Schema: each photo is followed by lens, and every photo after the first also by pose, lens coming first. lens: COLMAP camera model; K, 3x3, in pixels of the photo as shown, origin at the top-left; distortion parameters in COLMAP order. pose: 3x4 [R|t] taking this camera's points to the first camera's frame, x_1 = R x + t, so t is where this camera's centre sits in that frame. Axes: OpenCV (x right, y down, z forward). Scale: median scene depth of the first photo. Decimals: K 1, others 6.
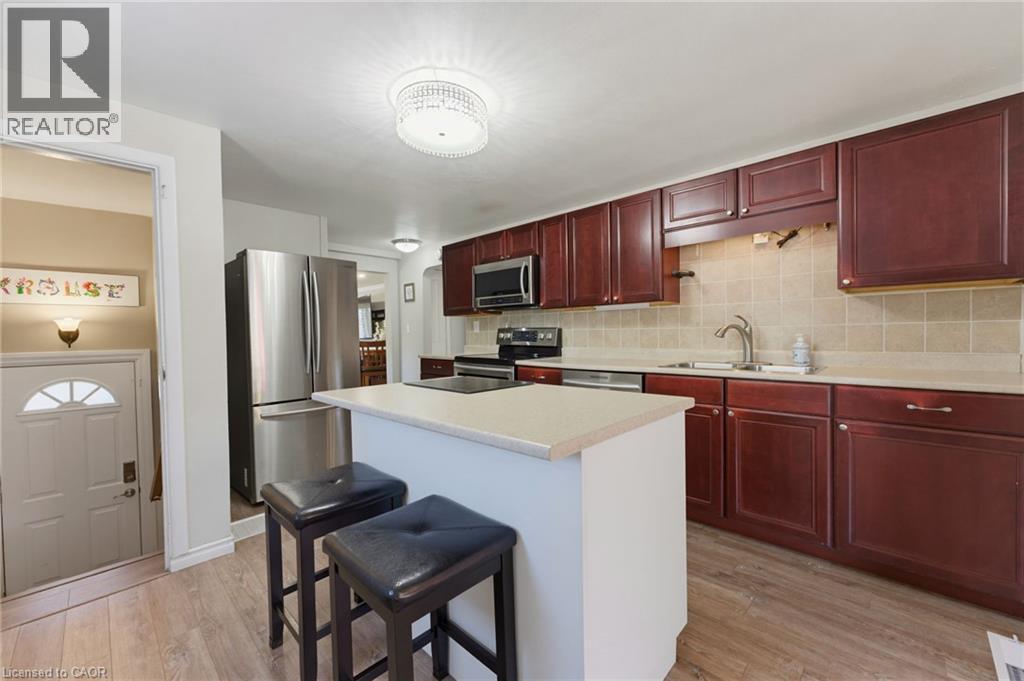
lens RADIAL K [[405.3, 0, 508.1], [0, 405.3, 339.7], [0, 0, 1]] dist [-0.002468, -0.000046]
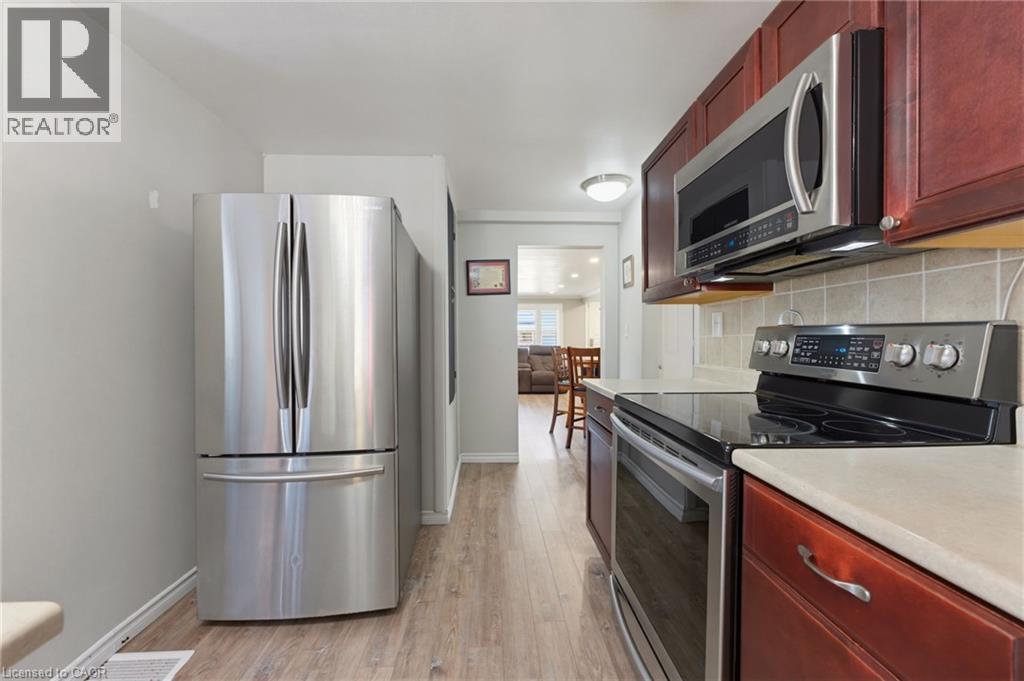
lens RADIAL K [[405.3, 0, 508.1], [0, 405.3, 339.7], [0, 0, 1]] dist [-0.002468, -0.000046]
pose [[0.724093, 0.011516, -0.689606, 0.084890], [-0.015202, 0.999884, 0.000735, -0.015599], [0.689535, 0.009952, 0.724184, 0.673533]]
